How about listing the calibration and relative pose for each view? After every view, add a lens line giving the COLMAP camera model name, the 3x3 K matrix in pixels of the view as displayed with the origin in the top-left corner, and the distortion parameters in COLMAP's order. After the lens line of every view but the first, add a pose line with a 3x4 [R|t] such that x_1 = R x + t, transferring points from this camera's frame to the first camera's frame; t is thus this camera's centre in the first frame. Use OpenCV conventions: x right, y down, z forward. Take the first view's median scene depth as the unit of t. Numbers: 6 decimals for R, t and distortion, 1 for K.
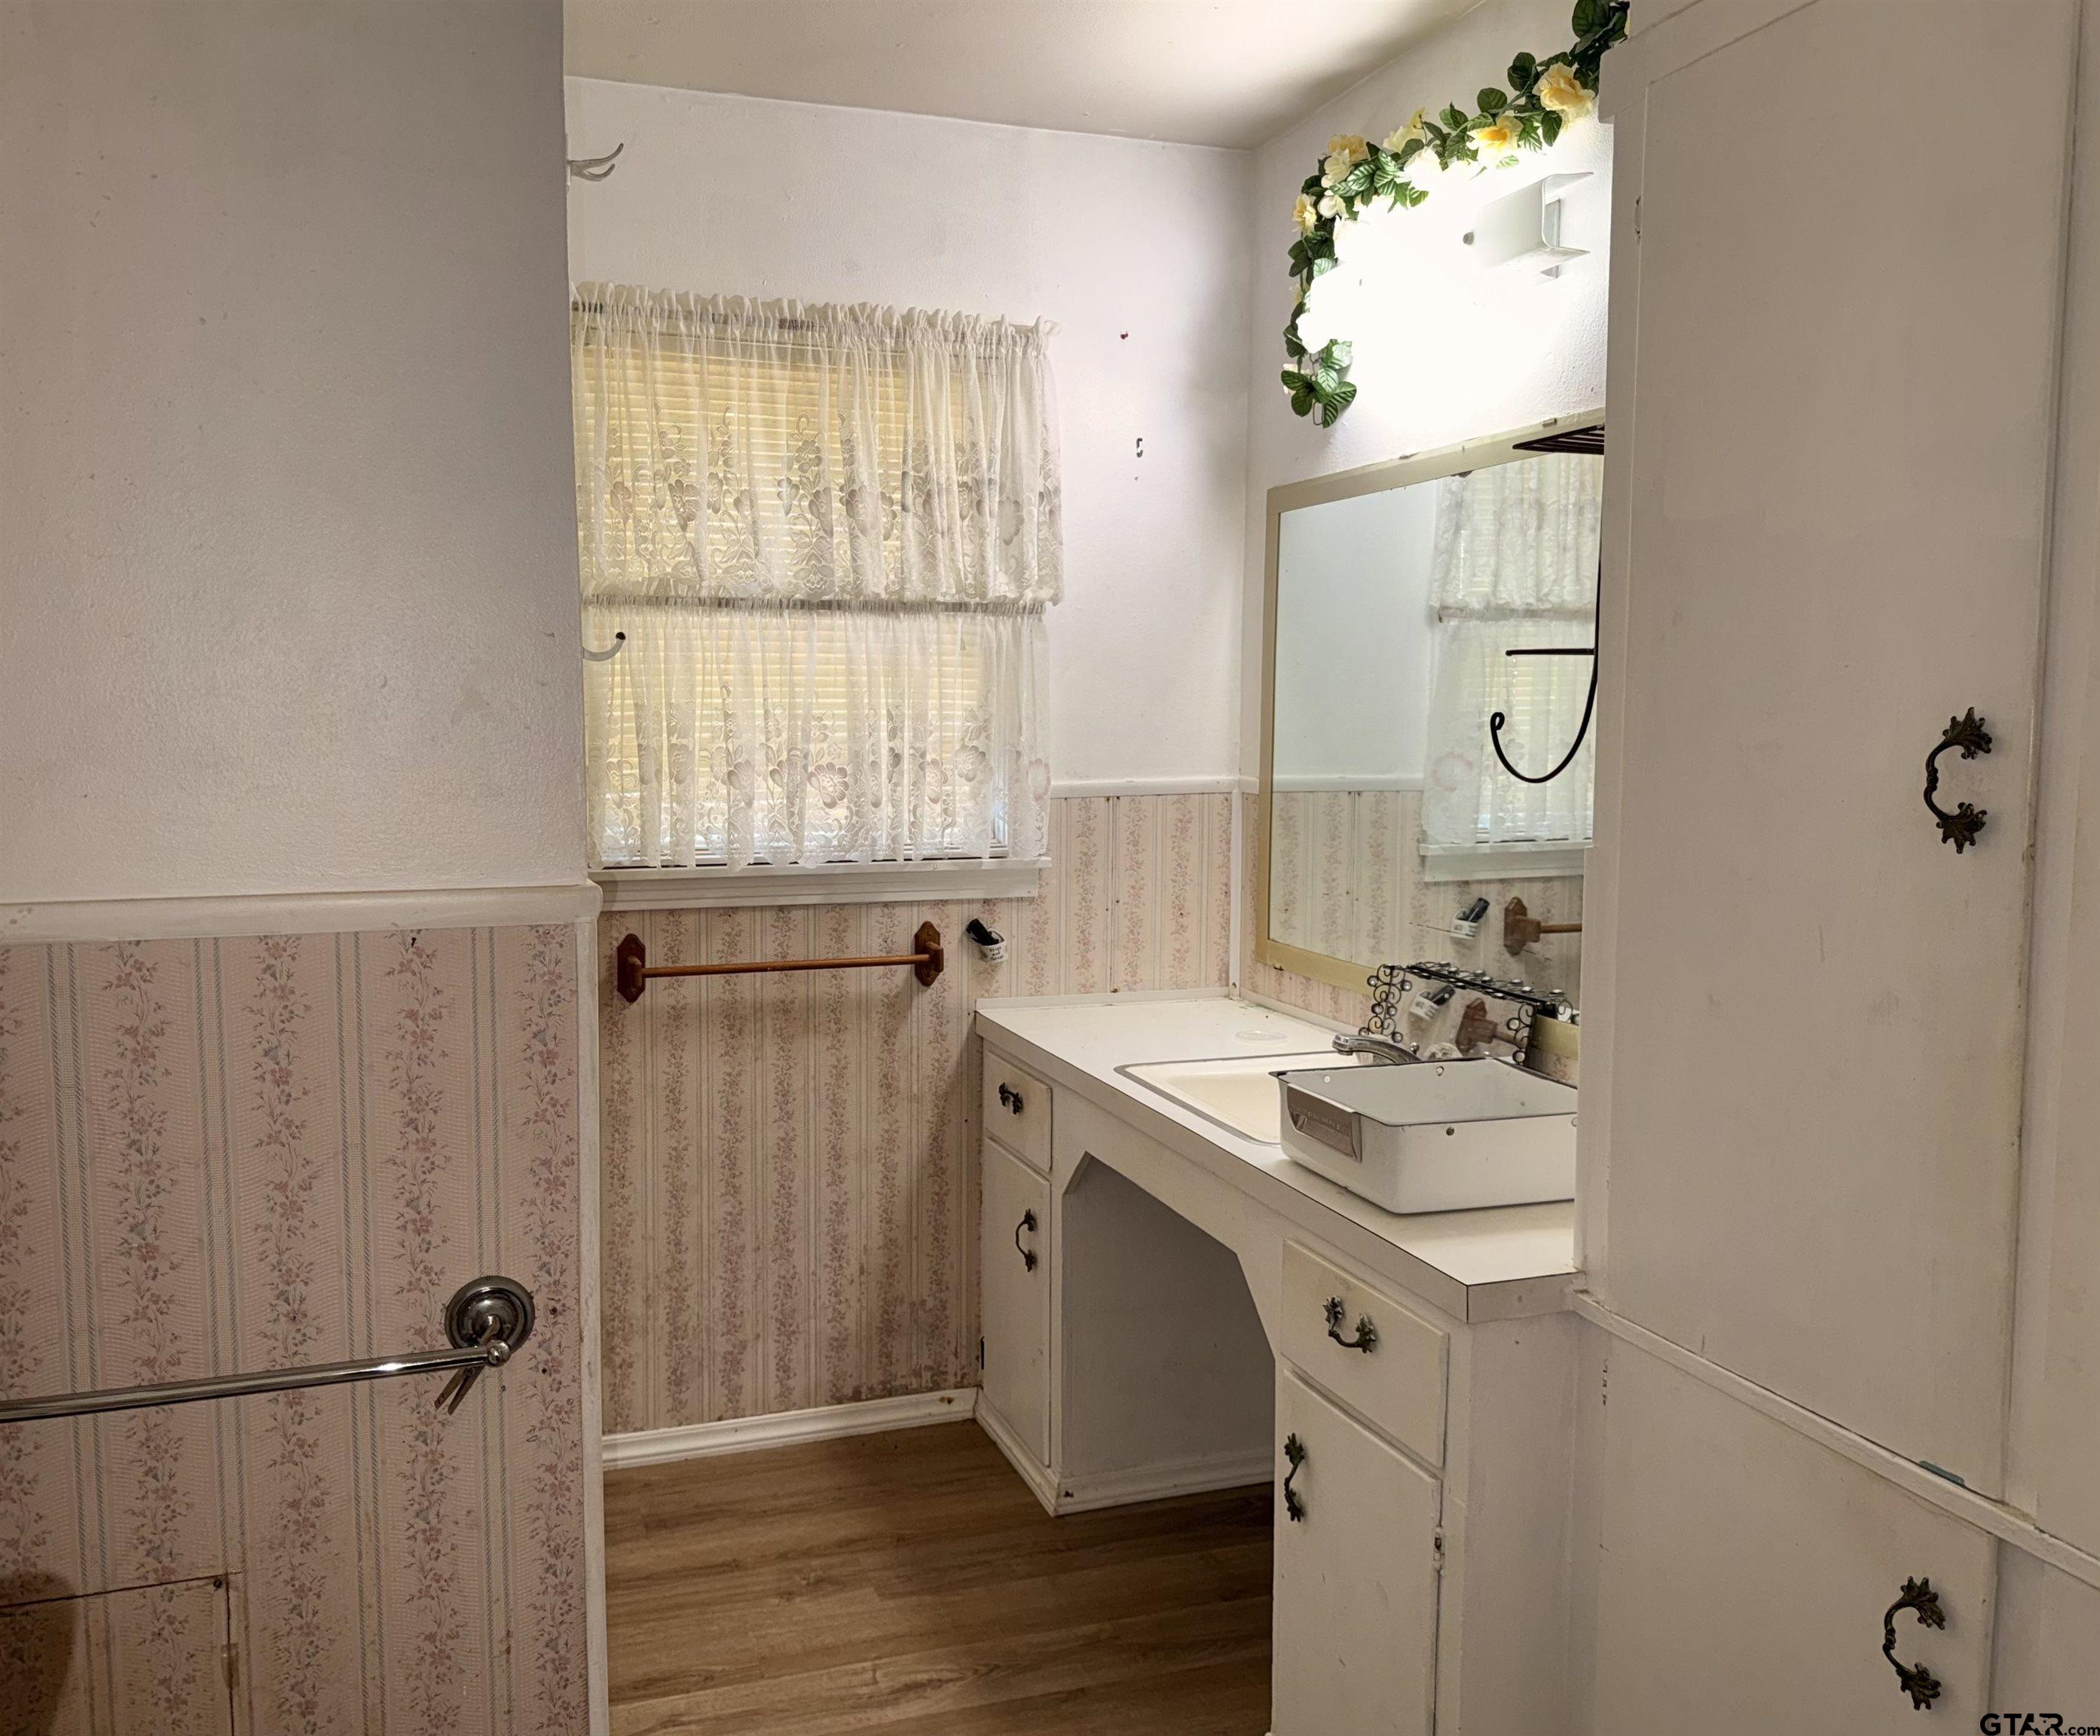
lens RADIAL K [[1675.3, 0, 944.9], [0, 1675.3, 865.5], [0, 0, 1]] dist [0.153312, -0.273336]
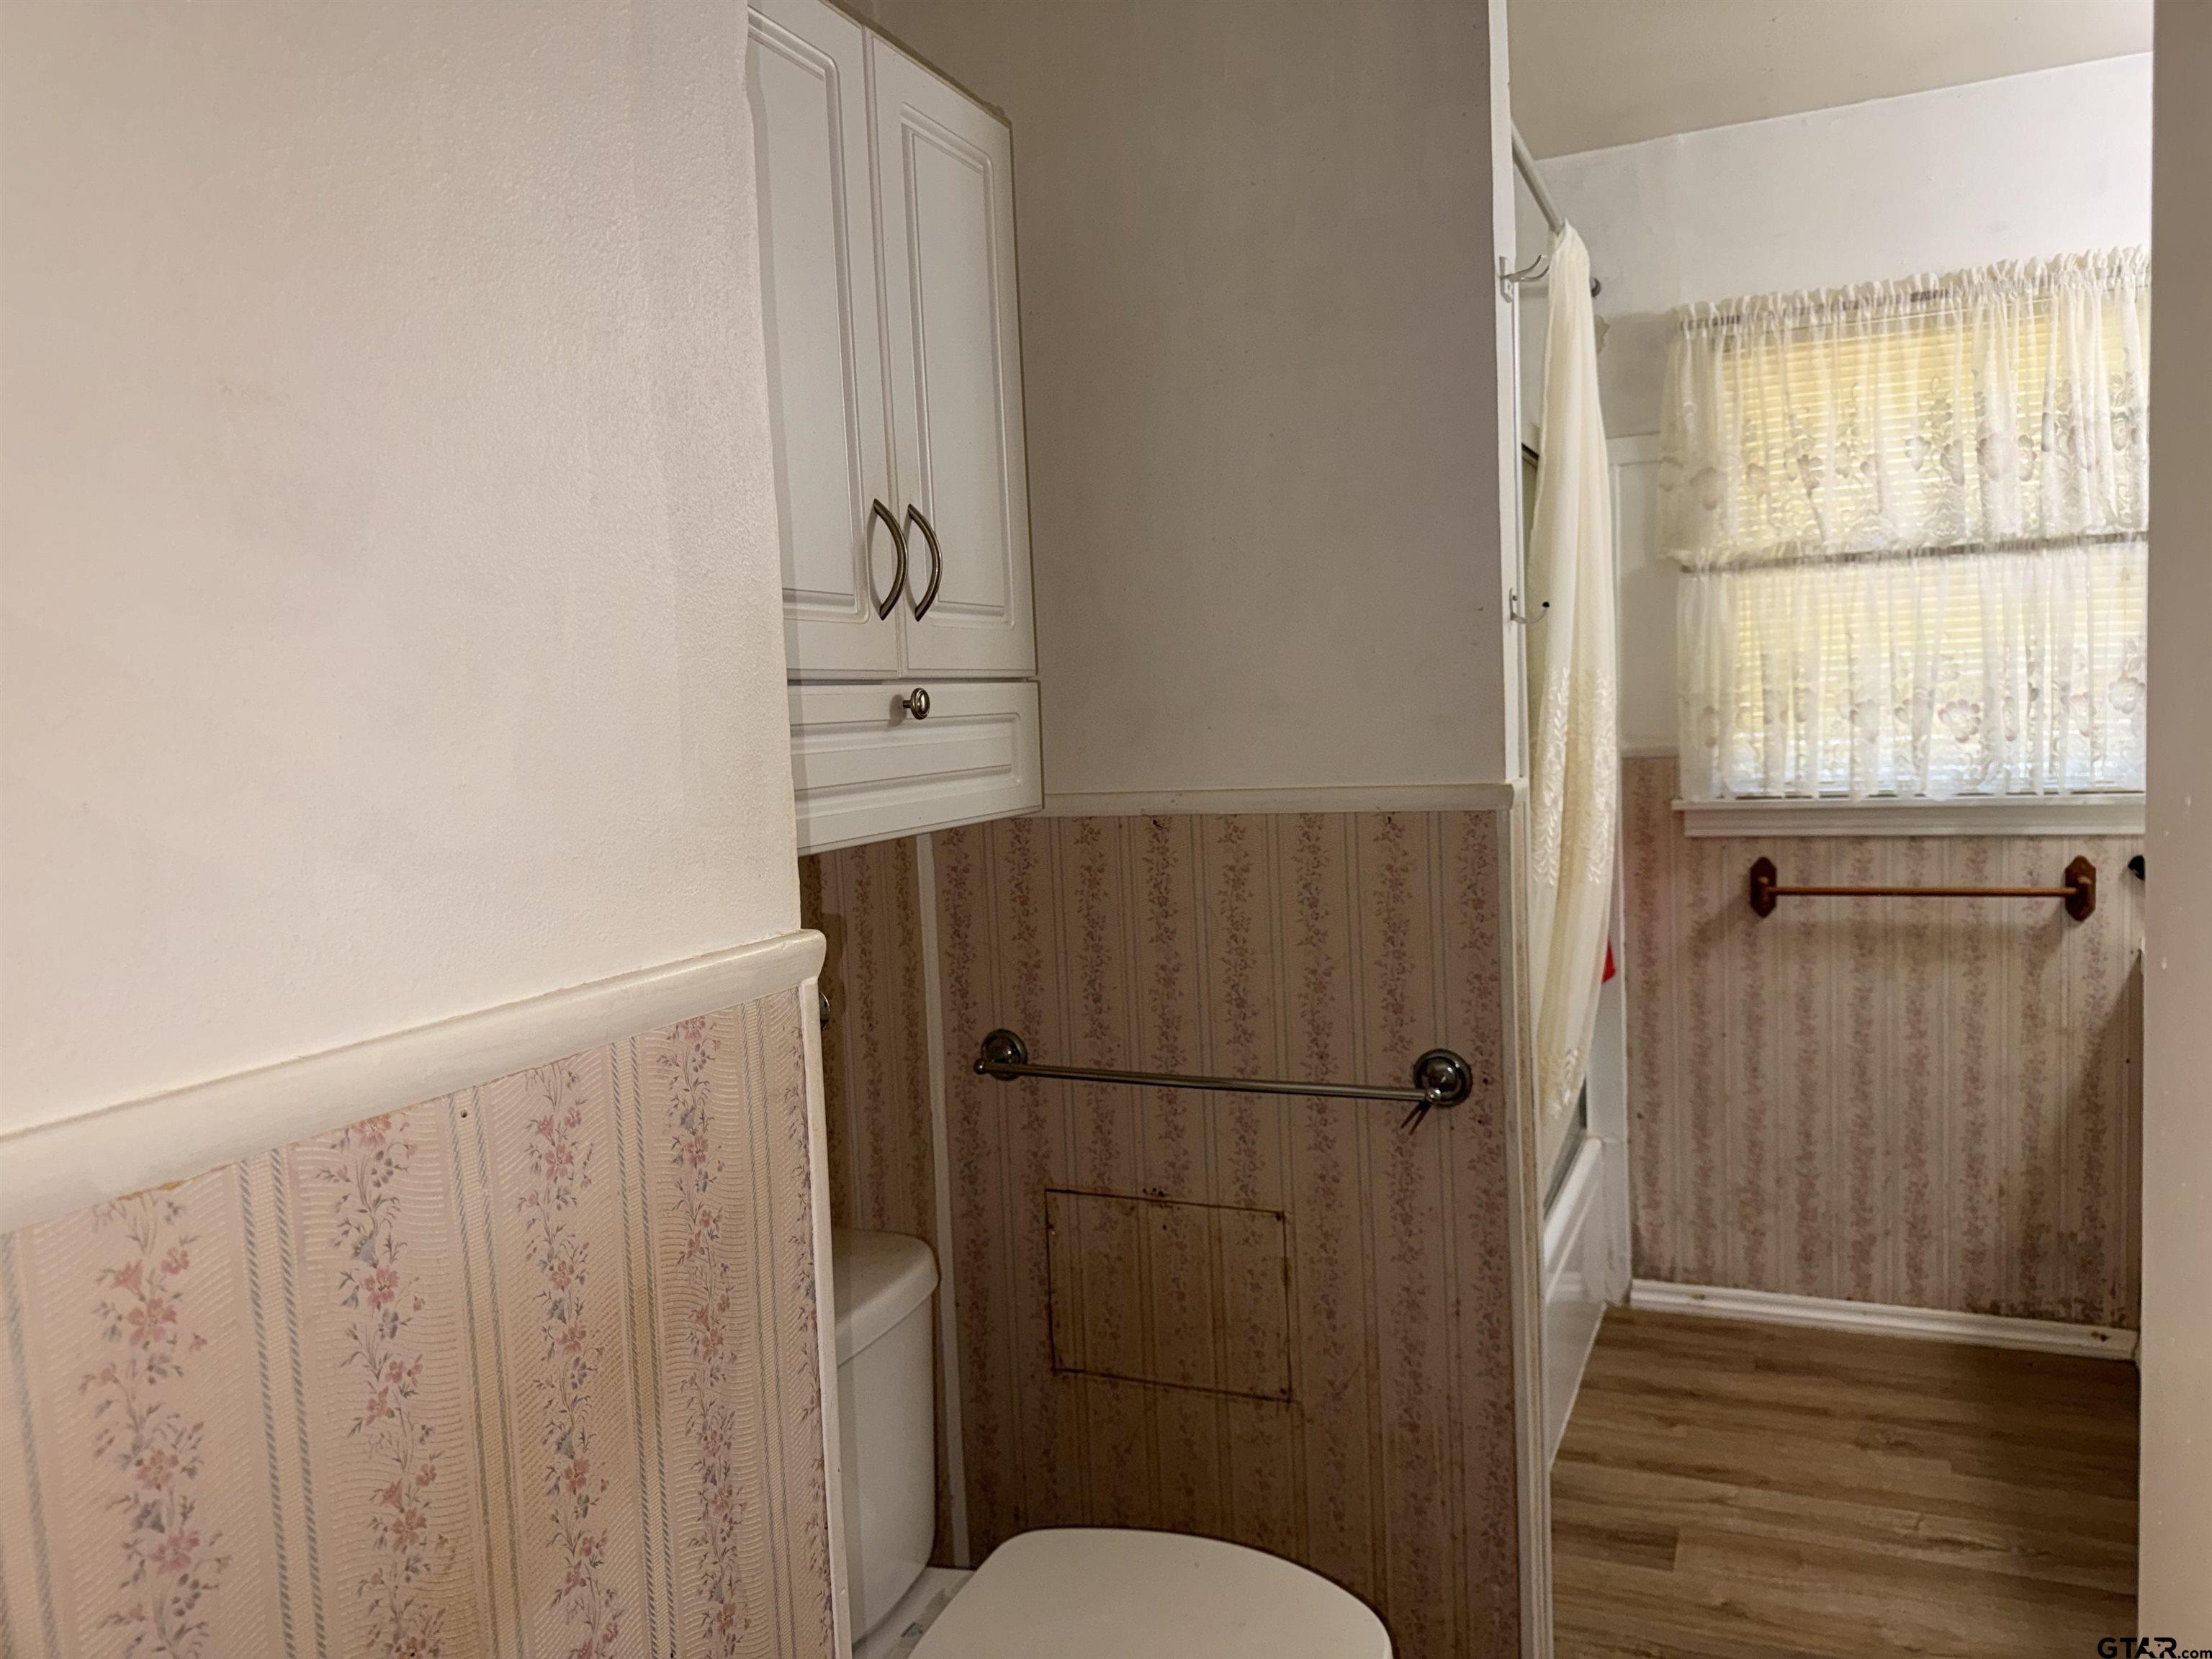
lens RADIAL K [[1547.1, 0, 1089.7], [0, 1547.1, 832.4], [0, 0, 1]] dist [0.091172, -0.131427]
pose [[0.741481, 0.020606, -0.670658, 0.189349], [-0.018046, 0.999779, 0.010767, 0.021161], [0.670732, 0.004120, 0.741689, -0.092974]]
